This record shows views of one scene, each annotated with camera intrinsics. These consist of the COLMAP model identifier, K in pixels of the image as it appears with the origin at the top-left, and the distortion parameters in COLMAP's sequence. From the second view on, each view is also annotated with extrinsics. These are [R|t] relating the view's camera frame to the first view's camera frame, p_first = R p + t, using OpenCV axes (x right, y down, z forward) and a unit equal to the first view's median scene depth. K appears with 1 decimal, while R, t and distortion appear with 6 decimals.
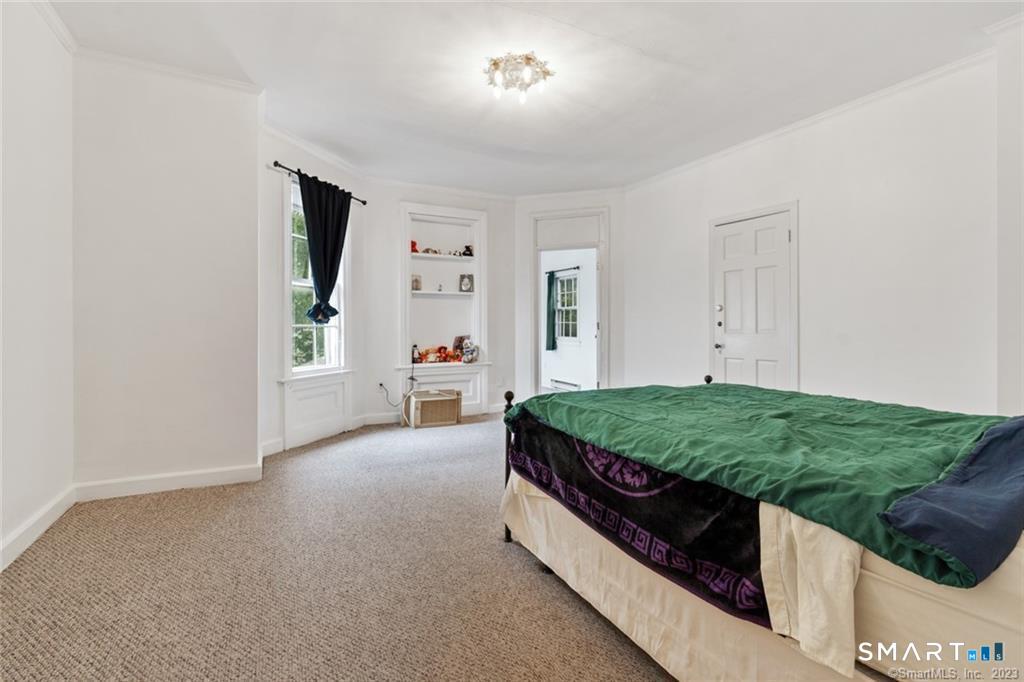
lens RADIAL K [[461.2, 0, 509.2], [0, 461.2, 331.2], [0, 0, 1]] dist [-0.003565, 0.000041]
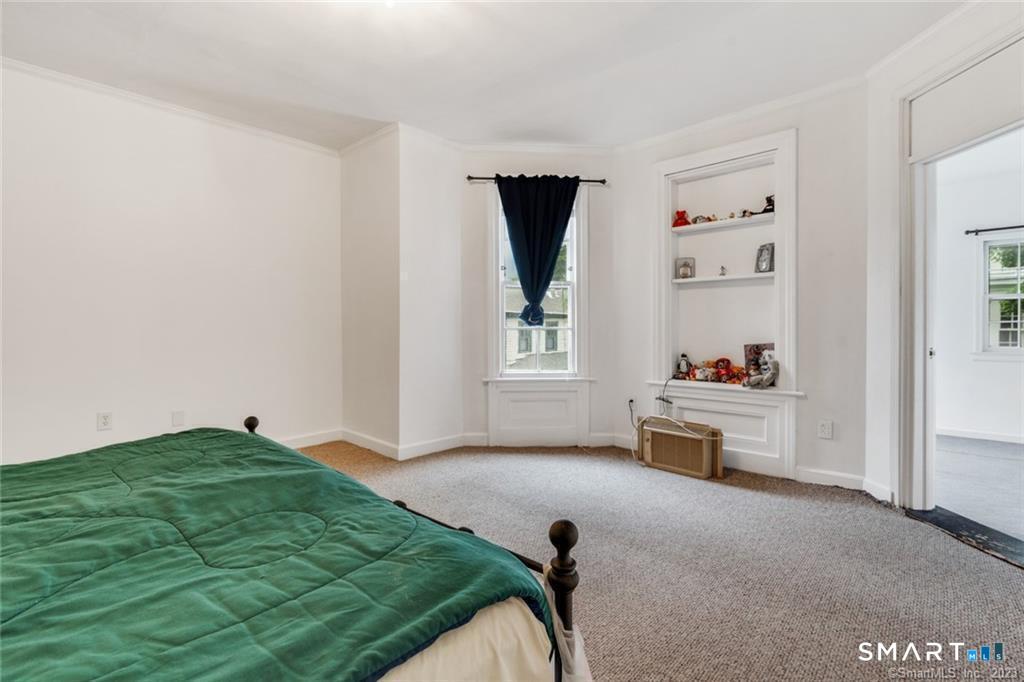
lens RADIAL K [[461.2, 0, 509.2], [0, 461.2, 331.2], [0, 0, 1]] dist [-0.003565, 0.000041]
pose [[0.364389, 0.009630, -0.931197, 0.369602], [-0.005755, 0.999951, 0.008089, -0.010273], [0.931229, 0.002412, 0.364426, 0.480592]]
